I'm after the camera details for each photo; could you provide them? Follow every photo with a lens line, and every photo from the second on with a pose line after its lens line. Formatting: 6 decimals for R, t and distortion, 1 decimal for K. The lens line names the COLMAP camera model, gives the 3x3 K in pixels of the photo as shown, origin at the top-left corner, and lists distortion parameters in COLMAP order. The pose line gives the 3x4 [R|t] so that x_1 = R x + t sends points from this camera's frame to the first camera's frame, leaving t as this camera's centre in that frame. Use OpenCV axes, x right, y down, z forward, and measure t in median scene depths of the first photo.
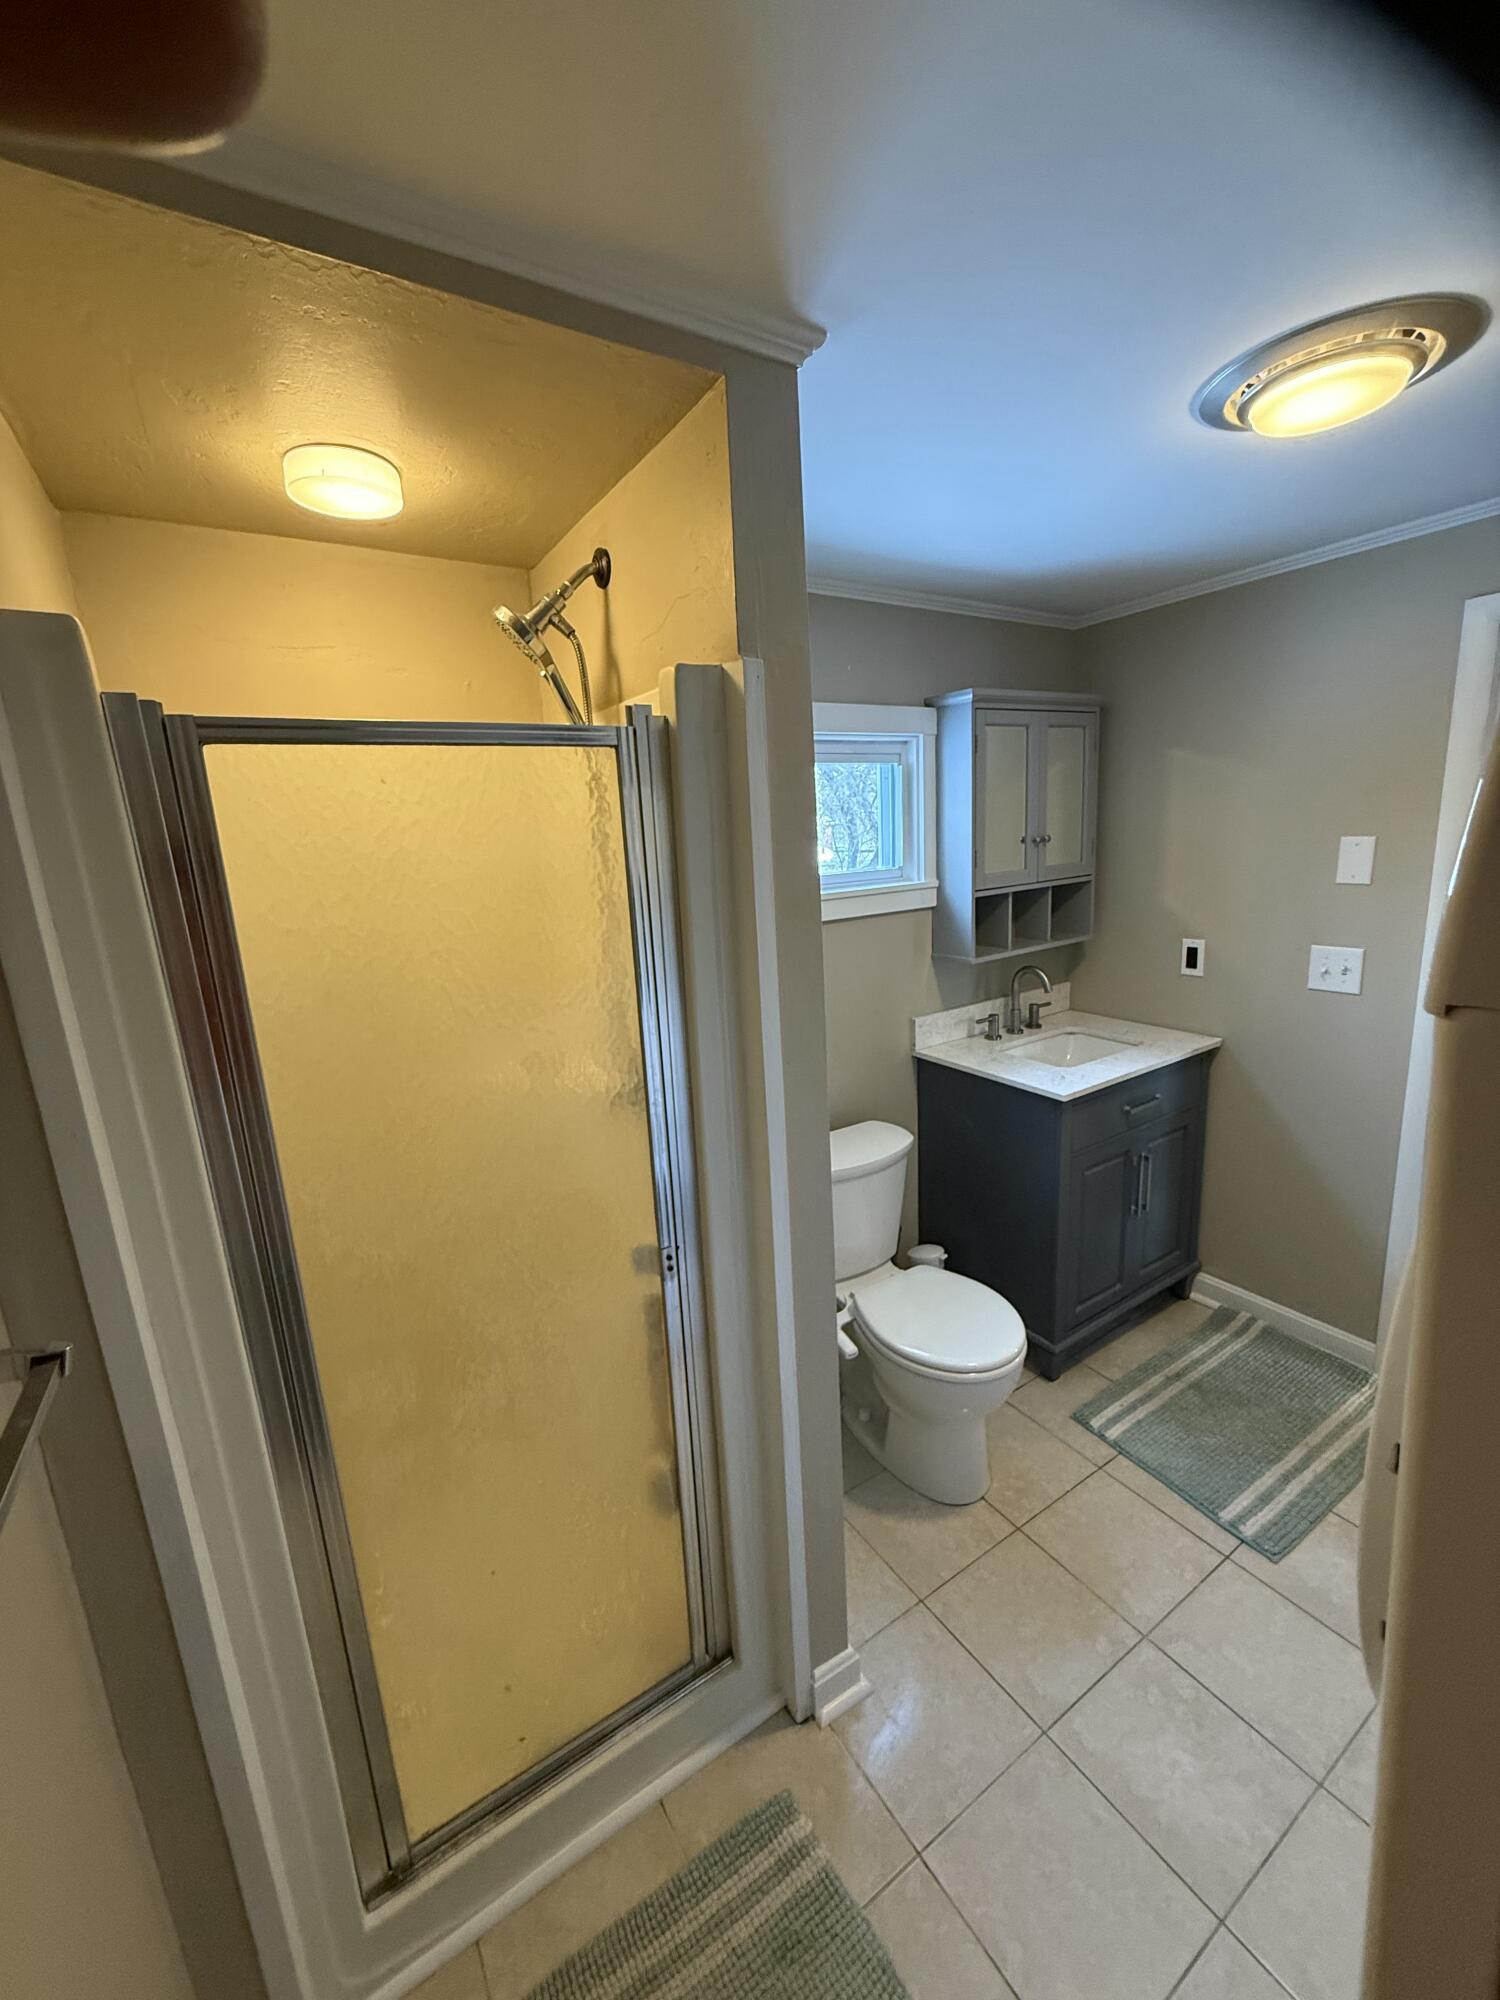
lens RADIAL K [[794.2, 0, 749.4], [0, 794.2, 998.5], [0, 0, 1]] dist [-0.000758, -0.000331]
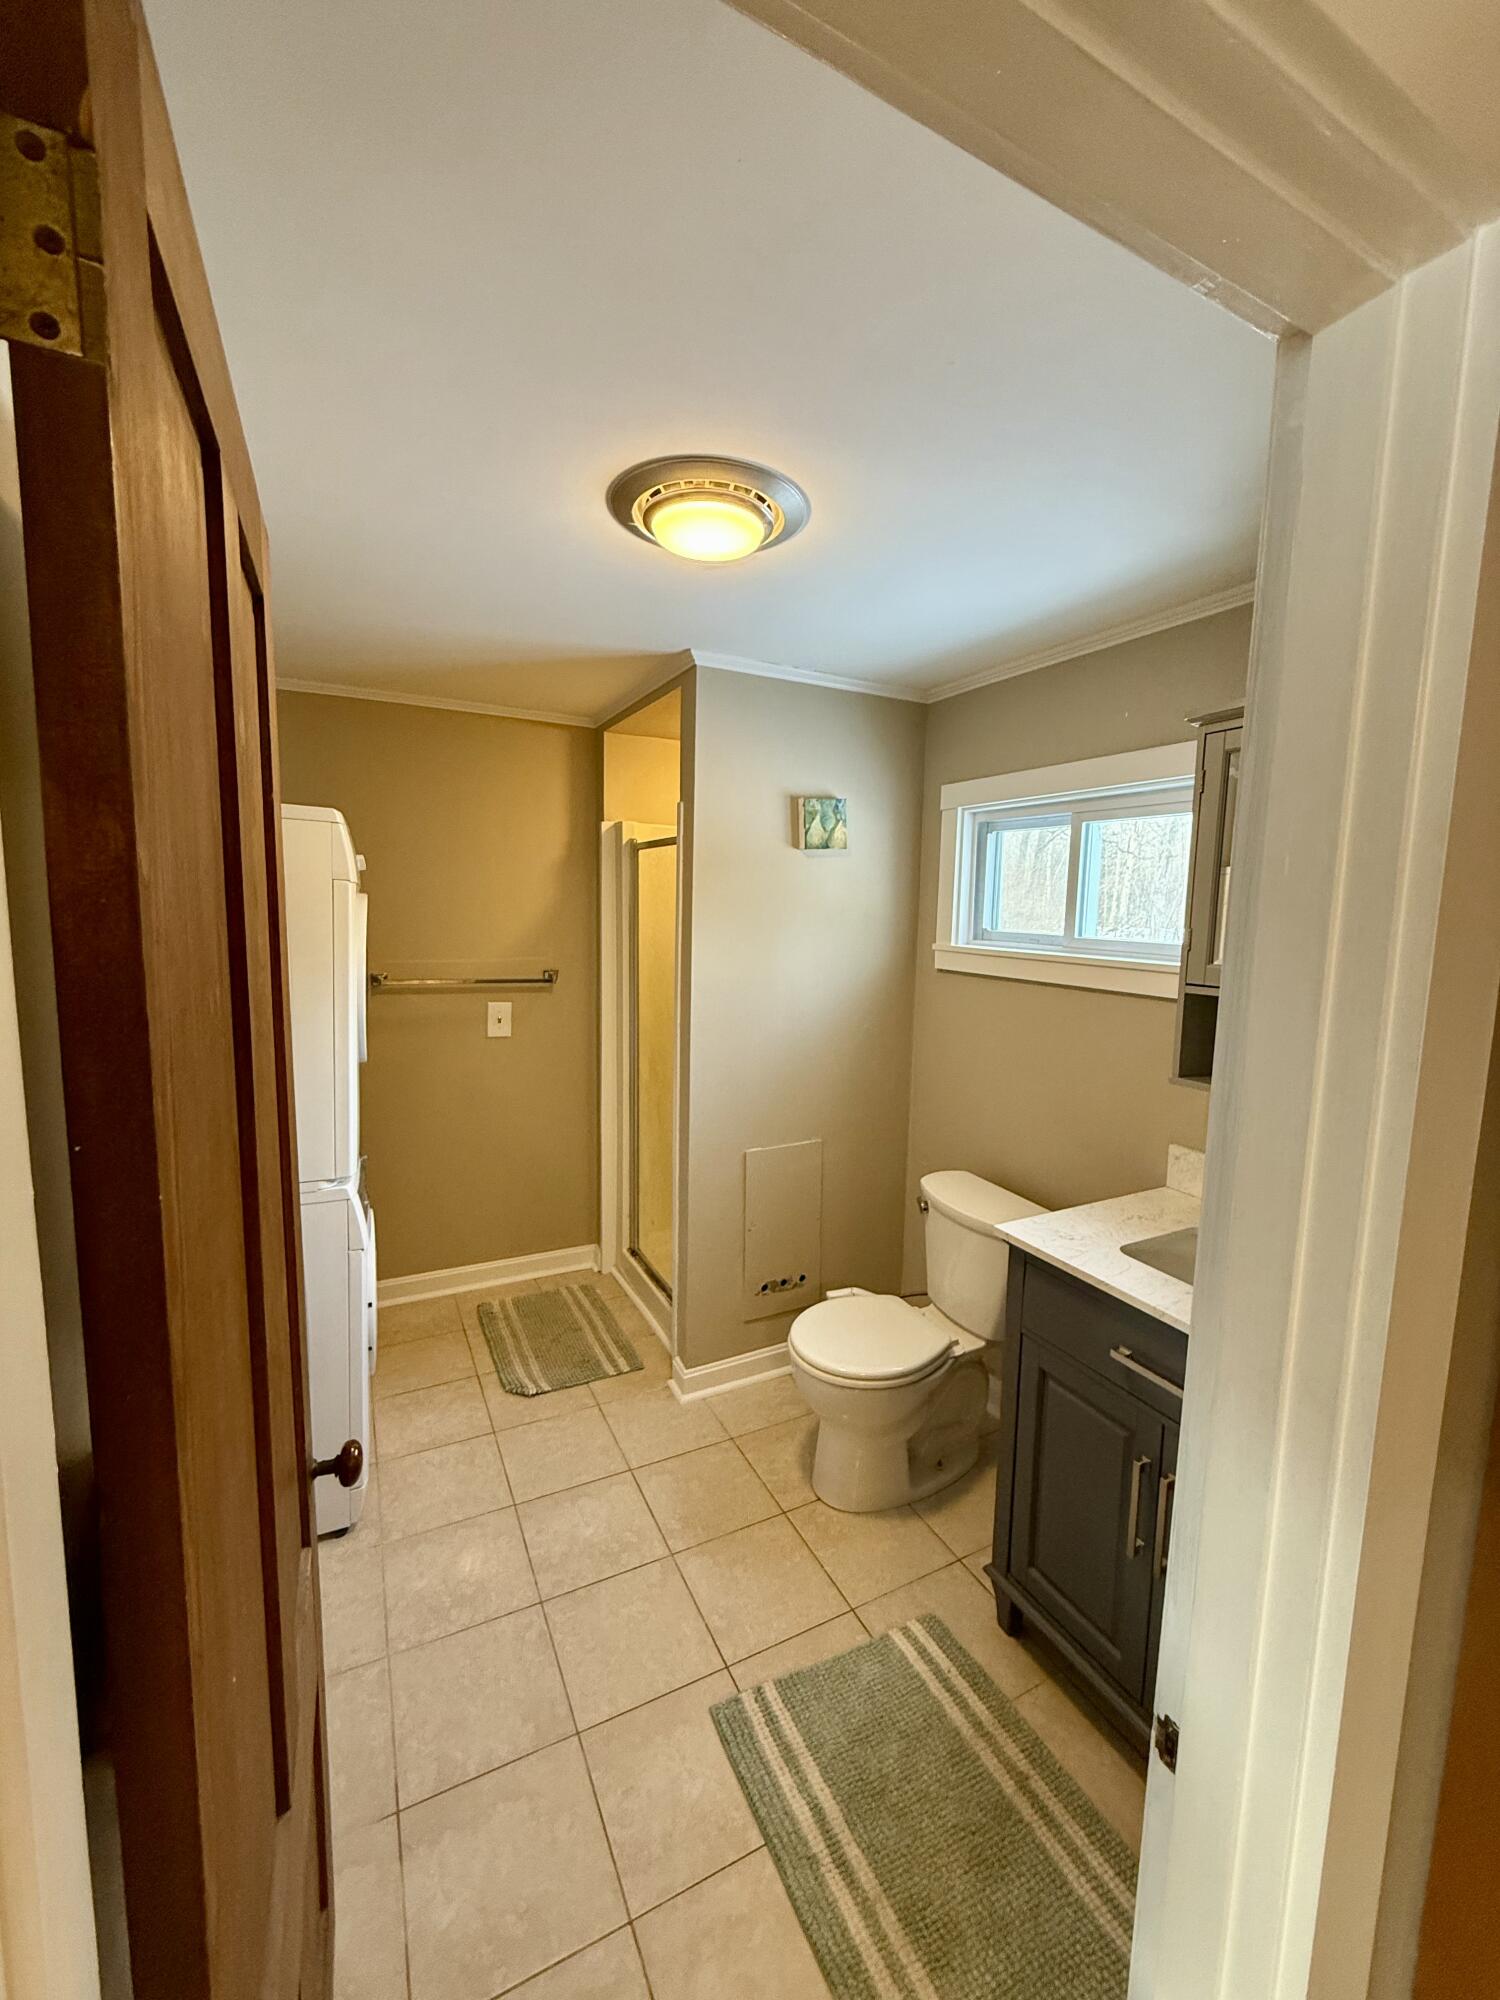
lens RADIAL K [[794.2, 0, 753.0], [0, 794.2, 994.1], [0, 0, 1]] dist [-0.000758, -0.000331]
pose [[-0.096257, 0.164446, -0.981678, 1.388502], [-0.226016, 0.956884, 0.182454, -0.228954], [0.969356, 0.239437, -0.054939, 0.895581]]
